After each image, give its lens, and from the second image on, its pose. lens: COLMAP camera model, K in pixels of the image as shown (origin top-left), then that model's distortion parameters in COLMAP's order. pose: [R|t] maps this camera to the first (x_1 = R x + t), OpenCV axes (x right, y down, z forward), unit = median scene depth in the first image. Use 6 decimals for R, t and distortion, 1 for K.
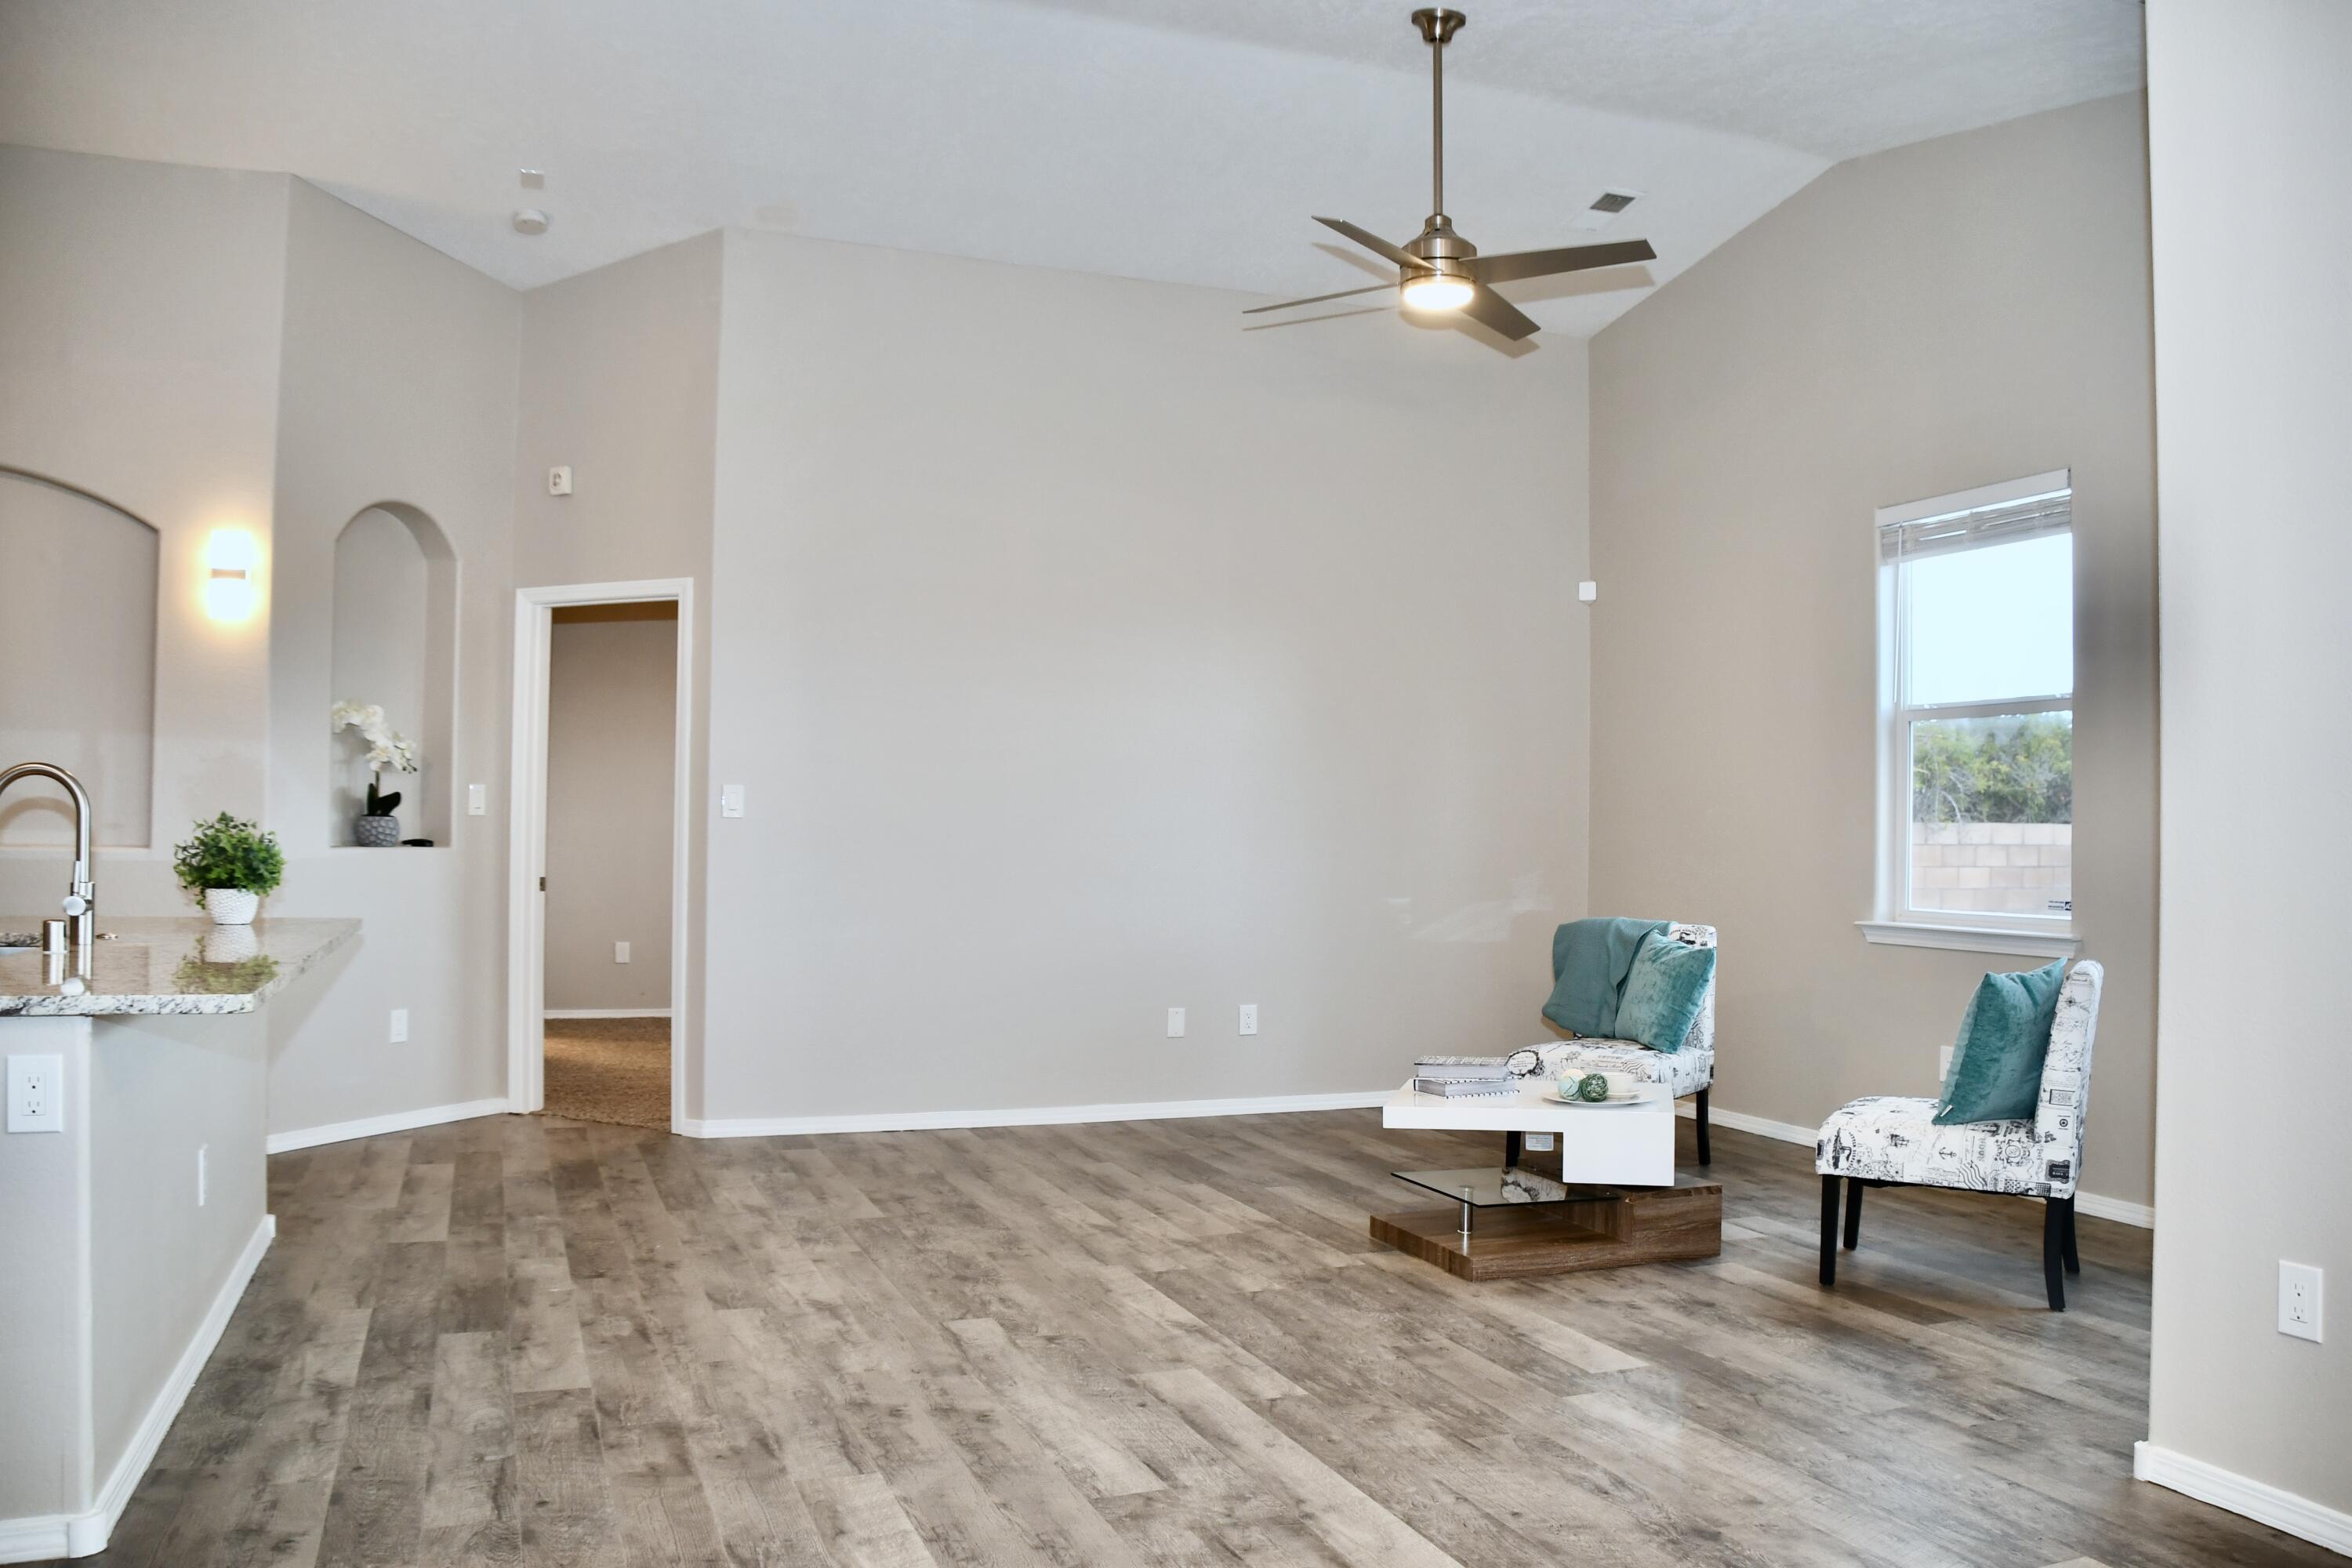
lens RADIAL K [[1831.2, 0, 1192.4], [0, 1831.2, 785.7], [0, 0, 1]] dist [-0.152164, 0.089007]
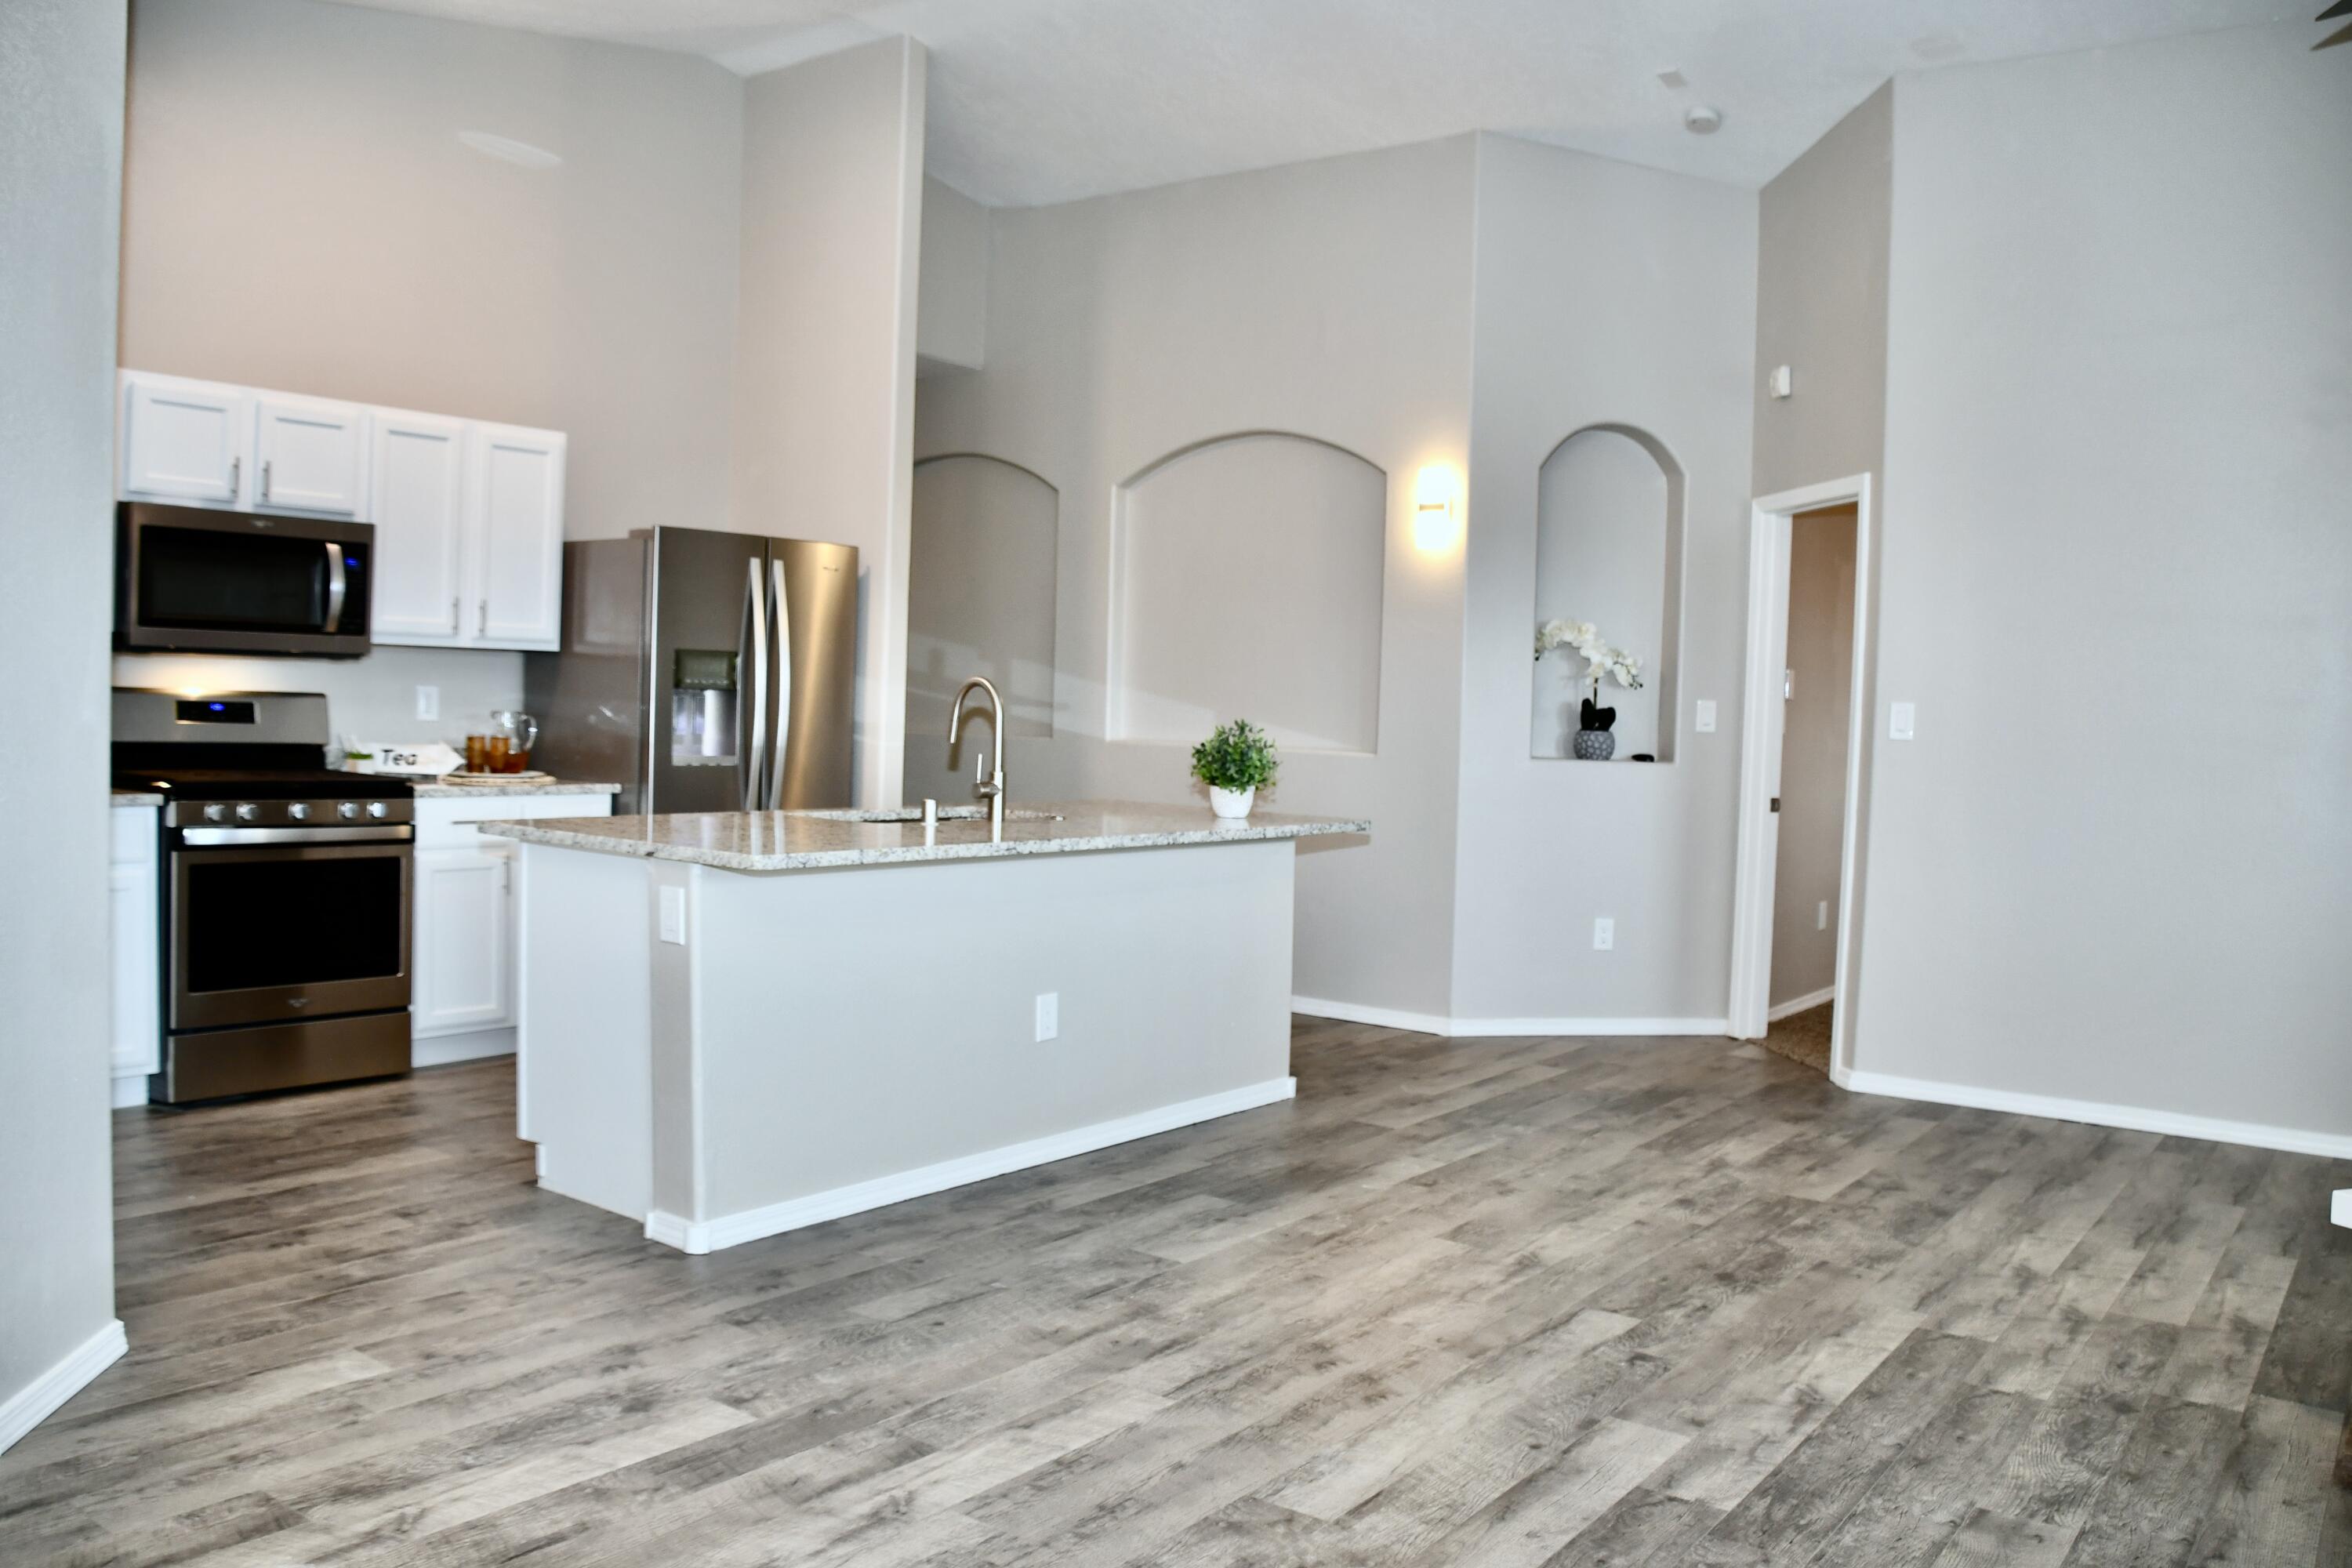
lens RADIAL K [[1831.2, 0, 1182.8], [0, 1831.2, 790.3], [0, 0, 1]] dist [-0.152164, 0.089007]
pose [[0.531284, 0.045729, -0.845959, 0.500538], [-0.007620, 0.998760, 0.049204, 0.002989], [0.847159, -0.019695, 0.530974, 0.380911]]
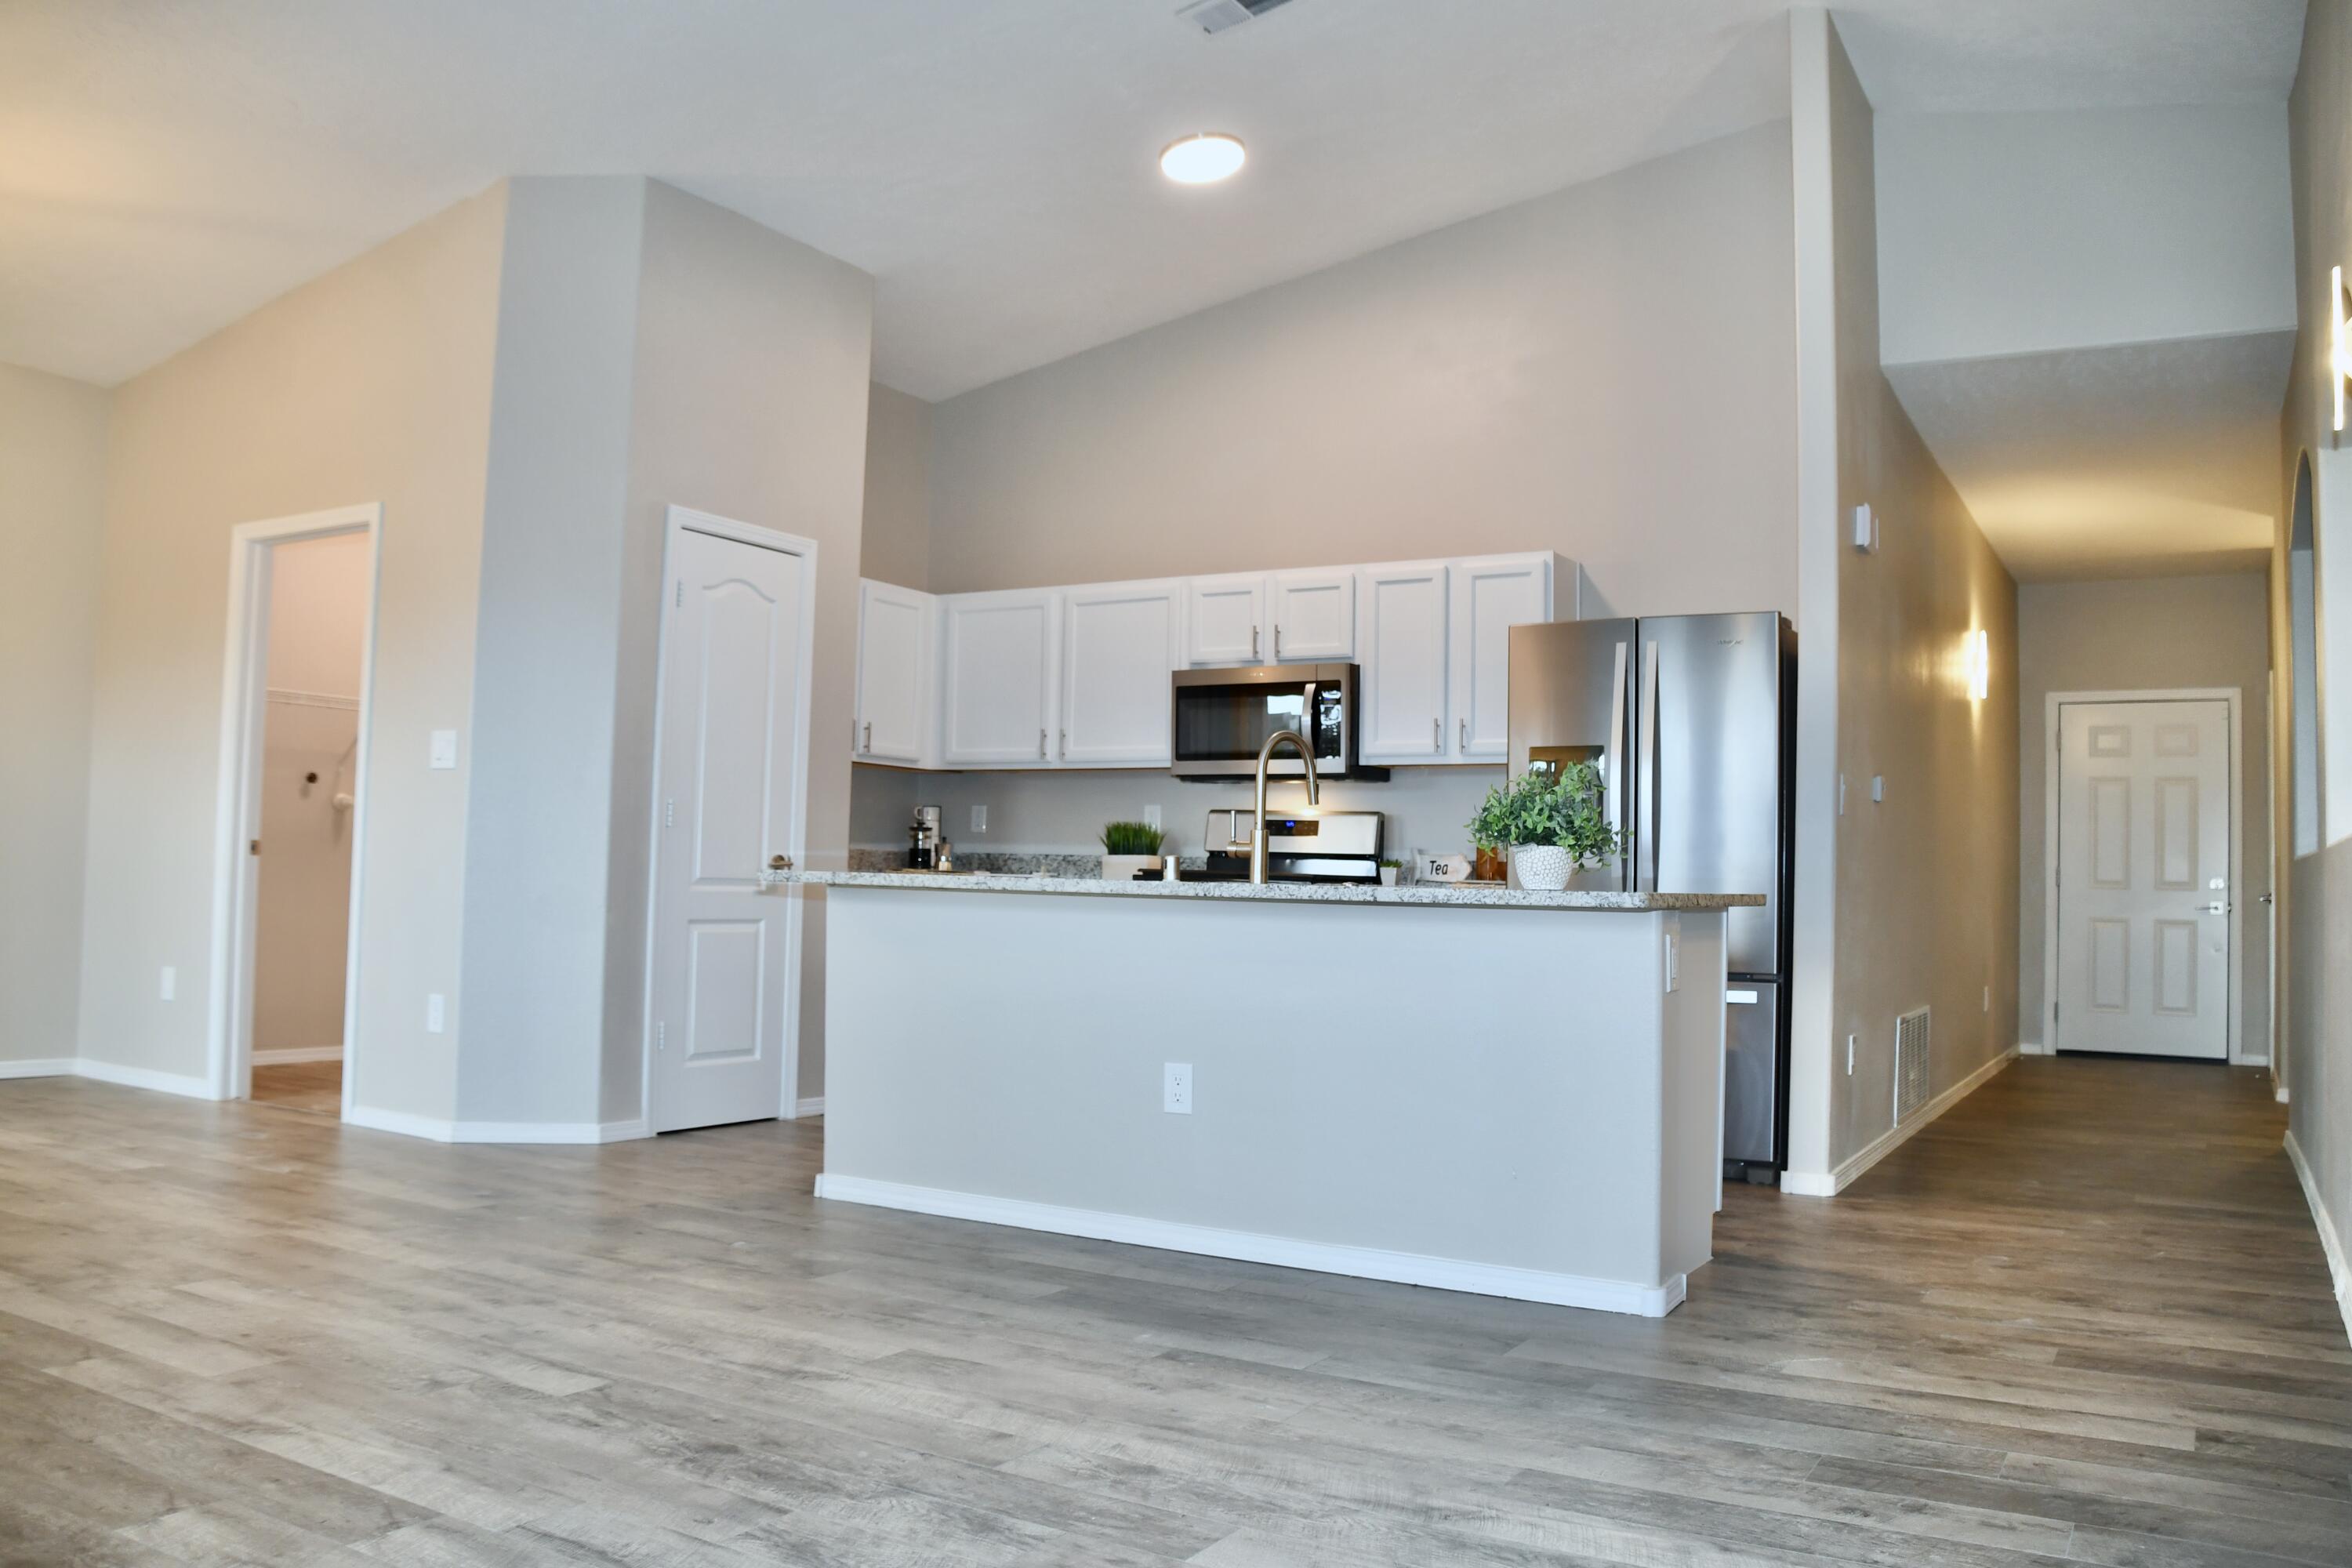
lens RADIAL K [[1831.2, 0, 1182.7], [0, 1831.2, 778.5], [0, 0, 1]] dist [-0.152164, 0.089007]
pose [[-0.786652, -0.066594, -0.613794, 0.141049], [-0.019443, 0.996345, -0.083181, 0.113217], [0.617090, -0.053501, -0.785072, 1.763360]]
